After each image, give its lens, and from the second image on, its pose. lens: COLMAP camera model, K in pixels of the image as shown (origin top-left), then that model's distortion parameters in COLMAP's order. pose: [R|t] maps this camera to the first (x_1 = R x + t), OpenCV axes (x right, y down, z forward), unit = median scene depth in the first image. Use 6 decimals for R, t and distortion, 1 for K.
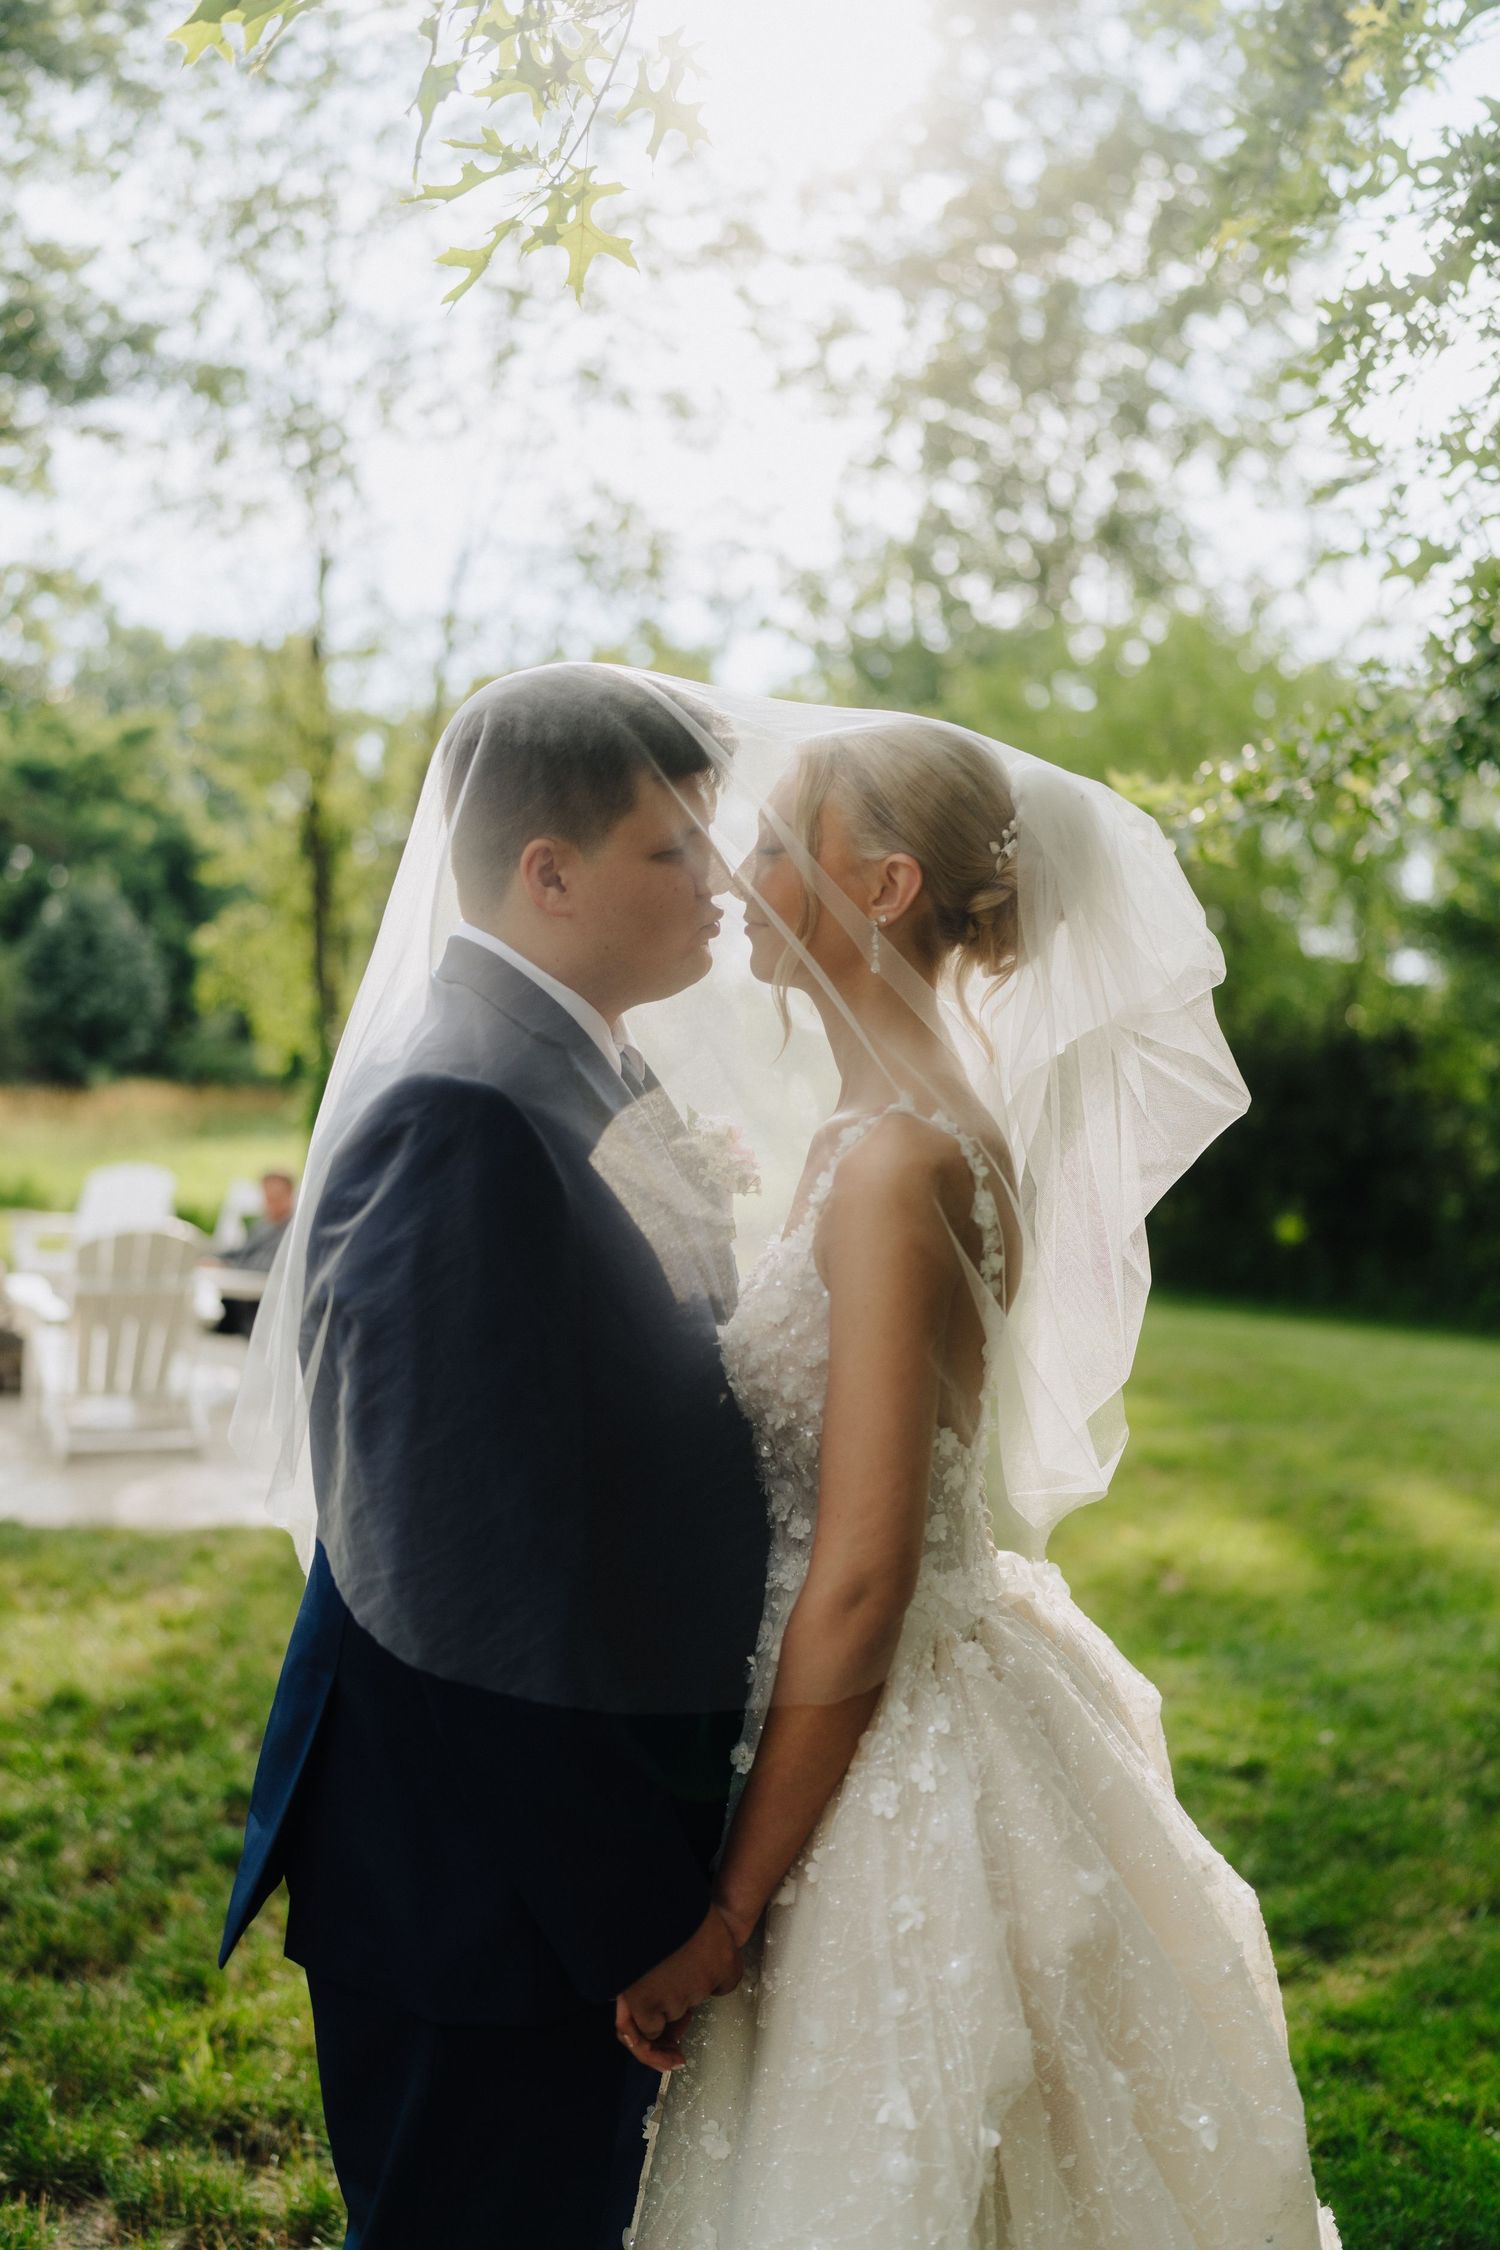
lens RADIAL K [[2233.2, 0, 752.3], [0, 2233.2, 1146.8], [0, 0, 1]] dist [0.006315, 0.011041]
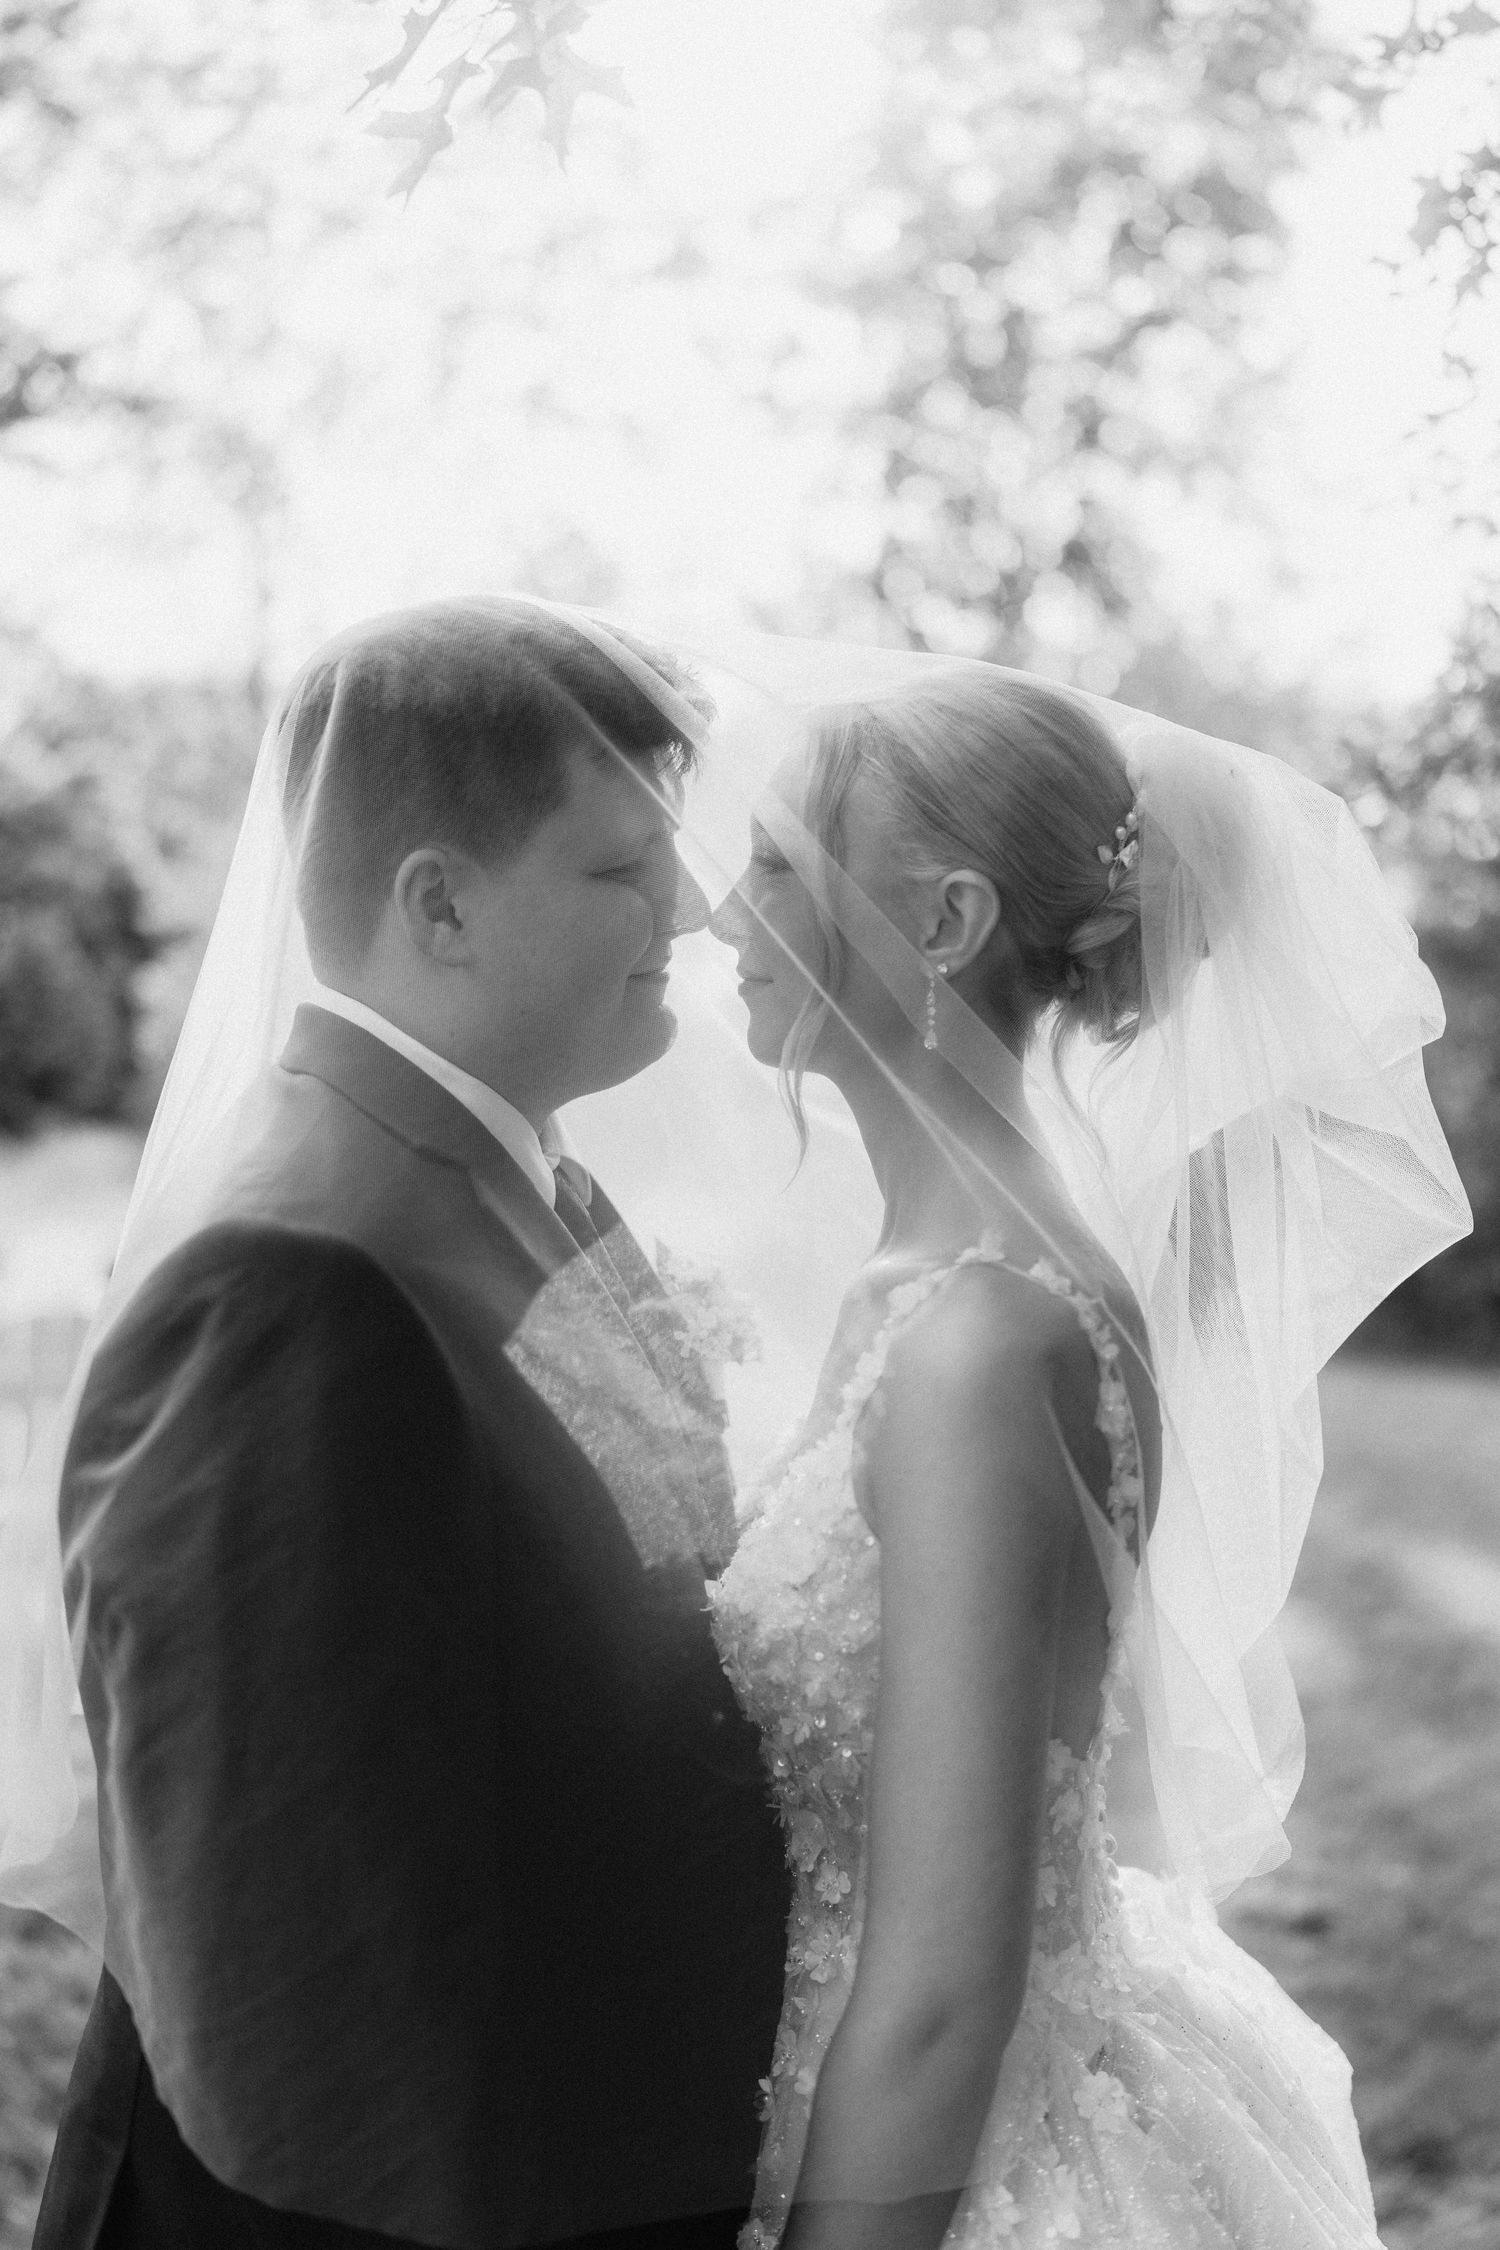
lens RADIAL K [[2233.2, 0, 752.3], [0, 2233.2, 1146.8], [0, 0, 1]] dist [0.006315, 0.011041]
pose [[0.999692, -0.018201, 0.016886, -0.010066], [0.018456, 0.999716, -0.015076, -0.038196], [-0.016606, 0.015383, 0.999744, 0.335431]]
